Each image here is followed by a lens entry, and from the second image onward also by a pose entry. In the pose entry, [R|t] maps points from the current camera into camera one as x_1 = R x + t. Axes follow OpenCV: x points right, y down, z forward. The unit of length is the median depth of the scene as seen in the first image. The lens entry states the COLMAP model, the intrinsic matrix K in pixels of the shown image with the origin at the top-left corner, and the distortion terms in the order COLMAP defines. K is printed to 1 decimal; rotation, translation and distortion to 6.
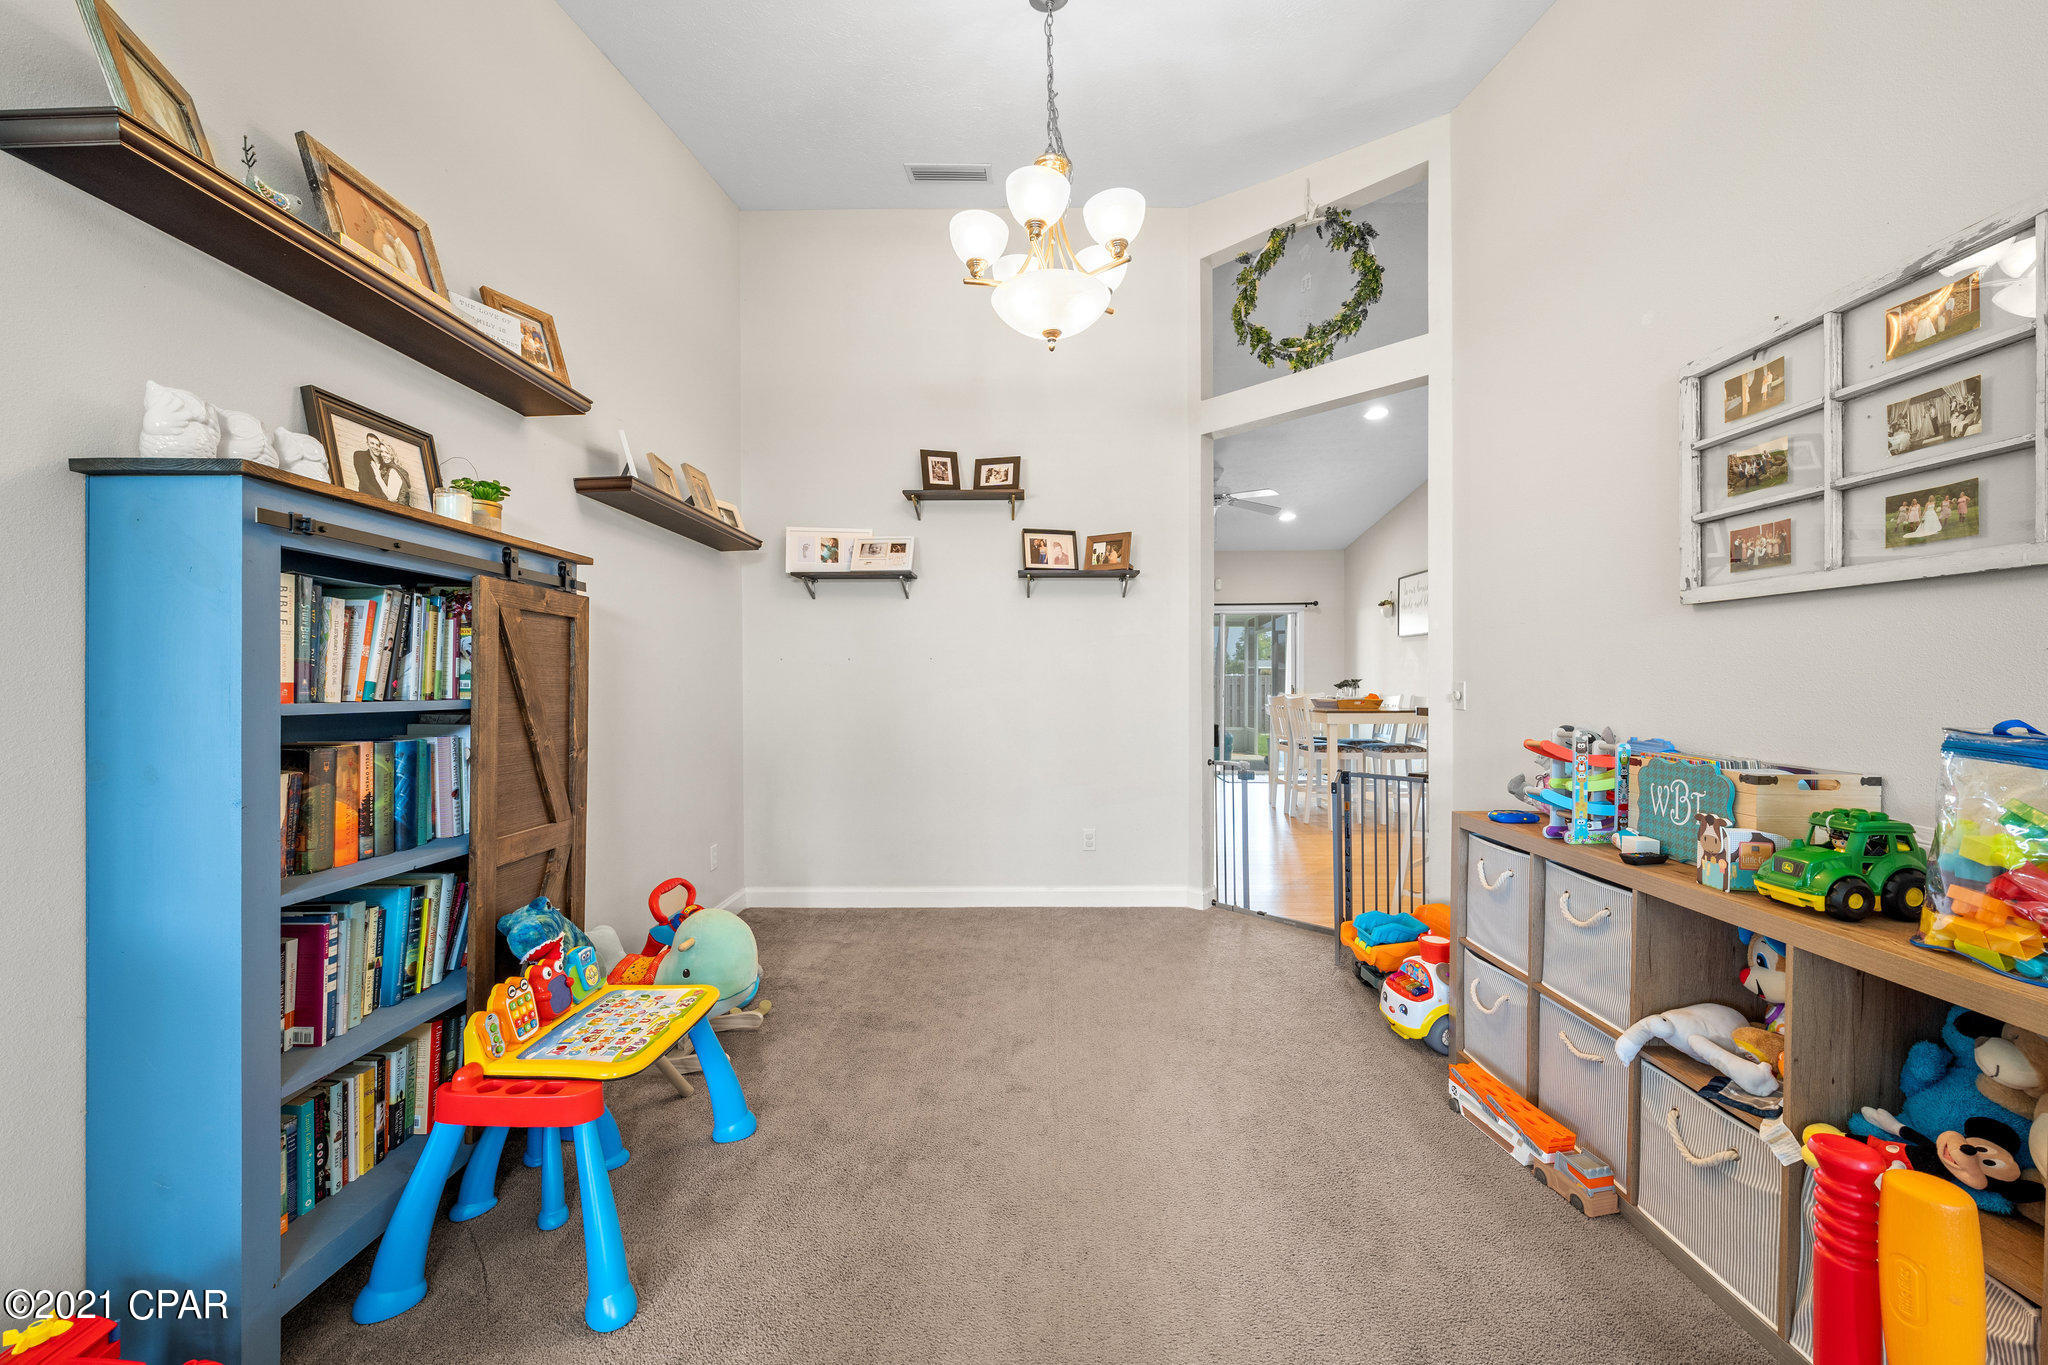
lens RADIAL K [[769.3, 0, 1024.0], [0, 769.3, 682.5], [0, 0, 1]] dist [0.002051, 0.000258]
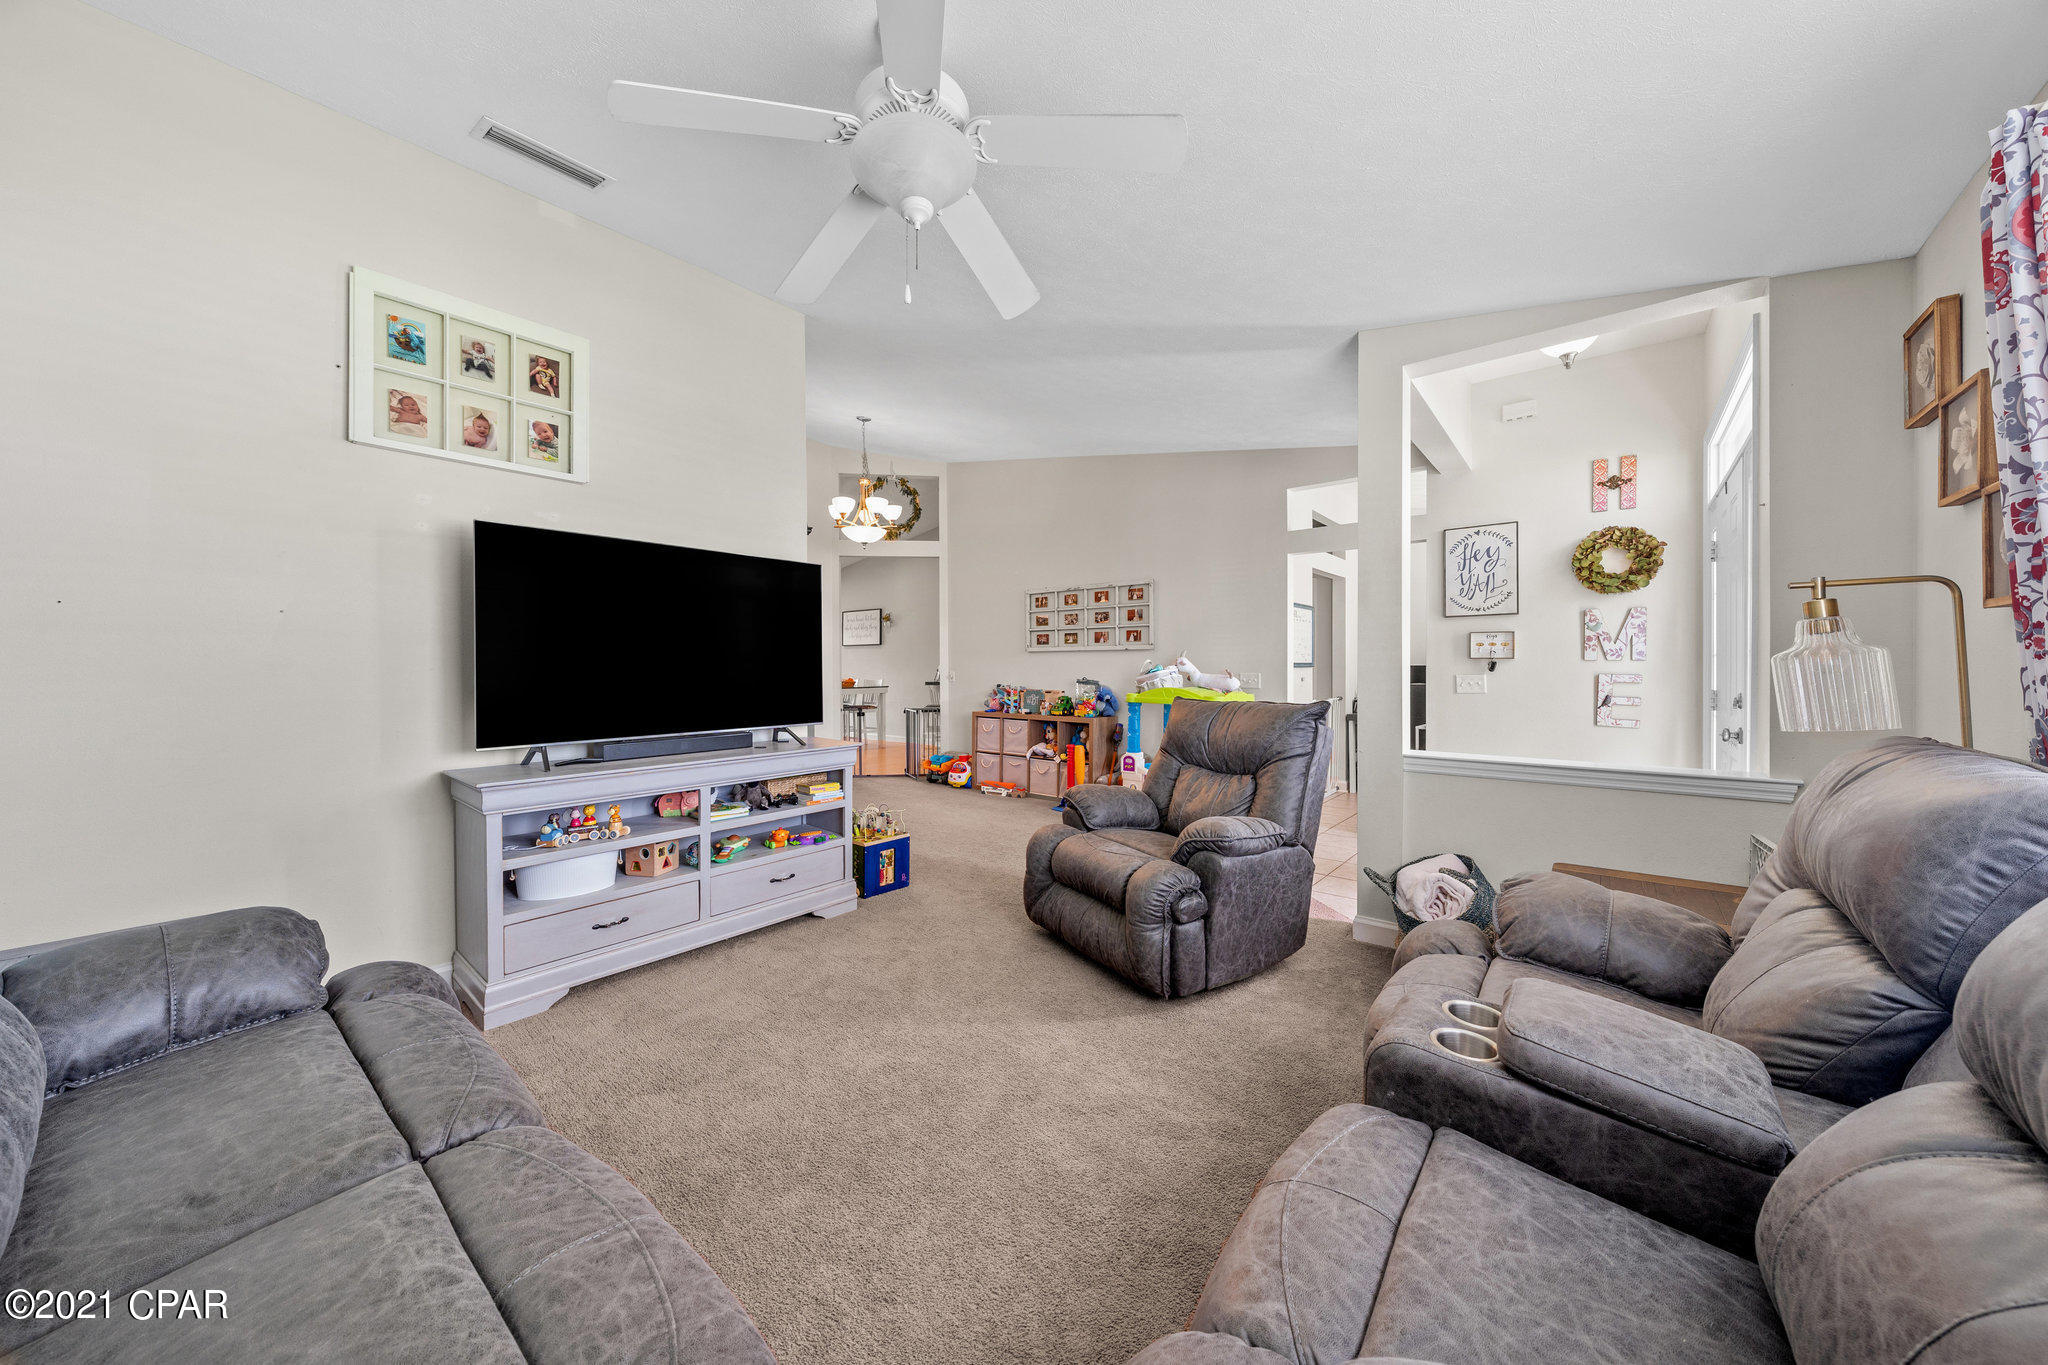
lens RADIAL K [[707.7, 0, 1024.0], [0, 707.7, 682.5], [0, 0, 1]] dist [-0.000406, -0.000028]
pose [[0.622238, -0.016701, 0.782650, -2.118636], [0.005433, 0.999840, 0.017016, -0.005609], [-0.782809, -0.006336, 0.622229, -1.318520]]
